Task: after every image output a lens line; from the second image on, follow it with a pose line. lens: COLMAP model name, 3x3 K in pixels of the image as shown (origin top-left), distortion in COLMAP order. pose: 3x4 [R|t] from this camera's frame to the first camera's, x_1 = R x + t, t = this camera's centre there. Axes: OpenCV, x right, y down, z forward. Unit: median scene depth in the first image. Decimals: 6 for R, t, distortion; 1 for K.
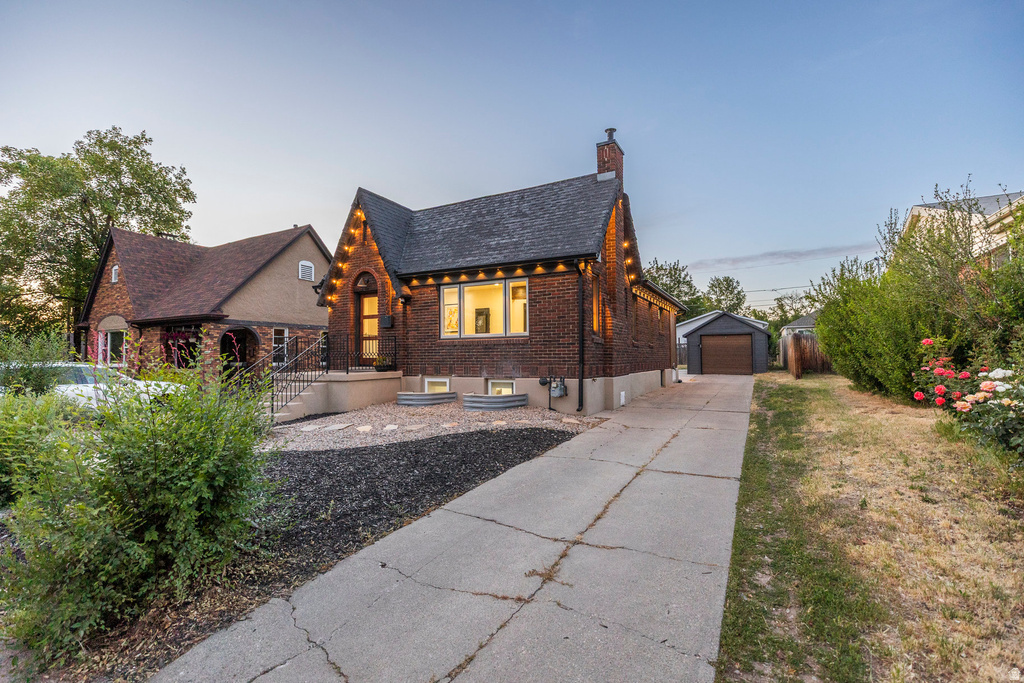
lens RADIAL K [[460.7, 0, 514.6], [0, 460.7, 334.2], [0, 0, 1]] dist [0.005523, 0.000532]
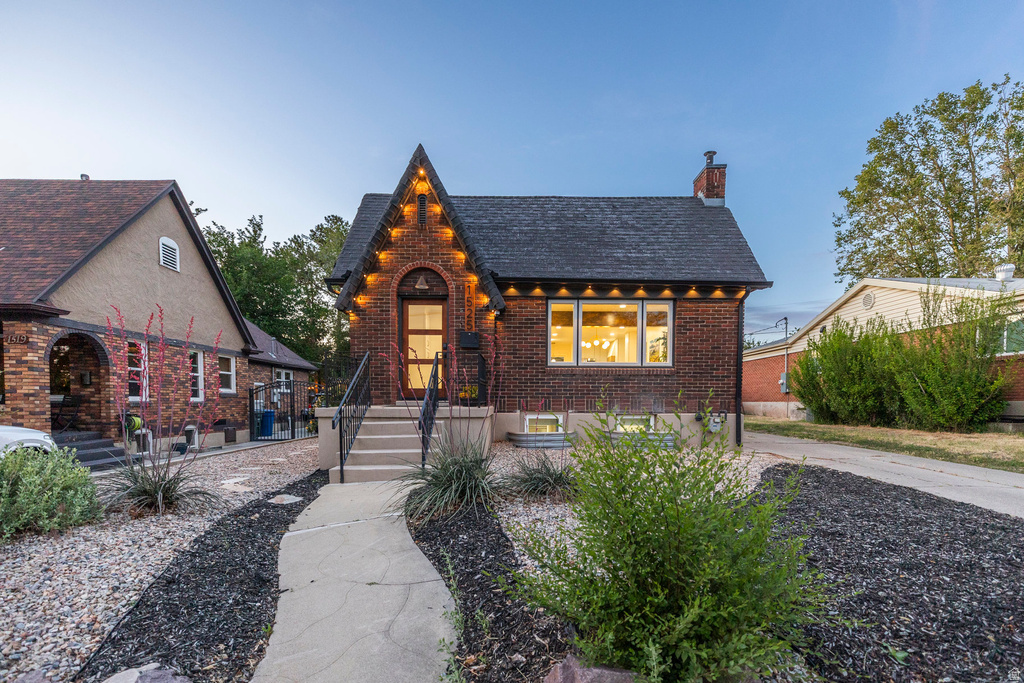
lens RADIAL K [[498.2, 0, 533.0], [0, 498.2, 396.5], [0, 0, 1]] dist [0.001975, 0.000078]
pose [[0.872673, 0.015795, 0.488049, -0.632179], [-0.034157, 0.999003, 0.028745, 0.040670], [-0.487108, -0.041756, 0.872343, 0.272890]]
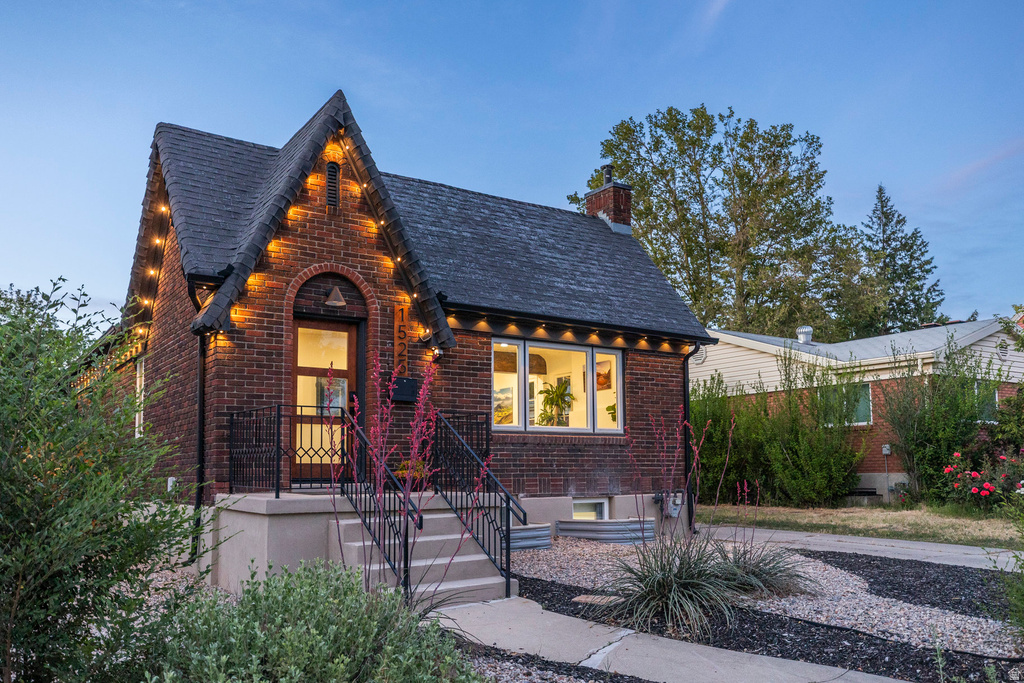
lens RADIAL K [[855.5, 0, 531.7], [0, 855.5, 362.5], [0, 0, 1]] dist [-0.004808, -0.000329]
pose [[0.437646, 0.120472, 0.891040, -1.129921], [-0.039594, 0.992604, -0.114757, 0.047541], [-0.898275, 0.014944, 0.439180, 0.522025]]
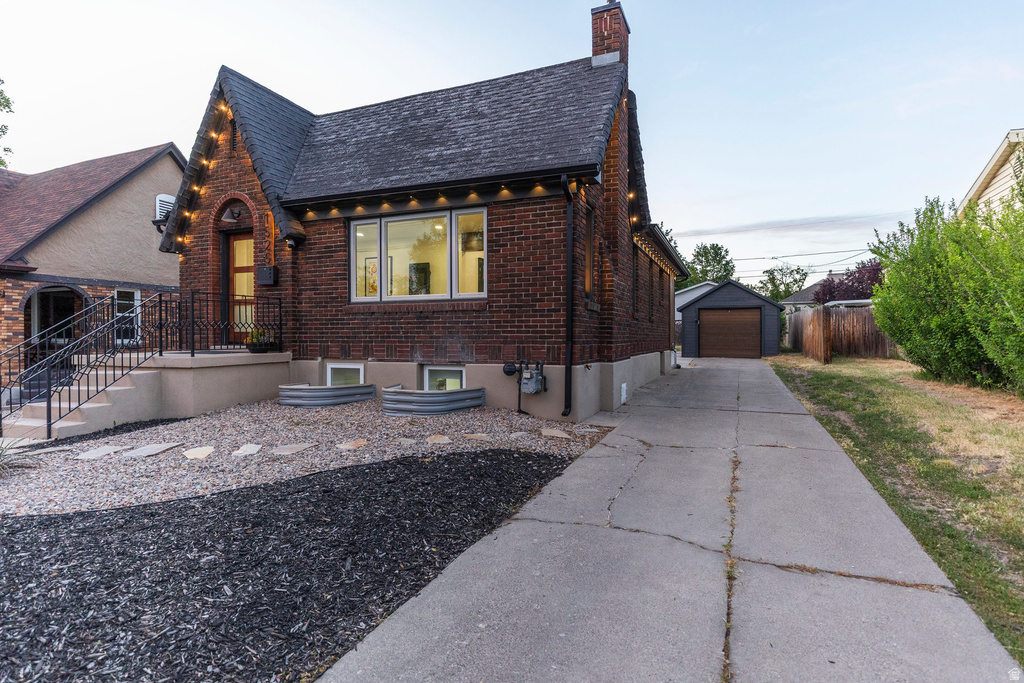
lens RADIAL K [[538.4, 0, 515.9], [0, 538.4, 334.6], [0, 0, 1]] dist [0.001973, -0.000942]
pose [[0.995611, 0.006729, 0.093346, 0.000967], [-0.011040, 0.998892, 0.045742, 0.018414], [-0.092934, -0.046572, 0.994582, 0.231303]]
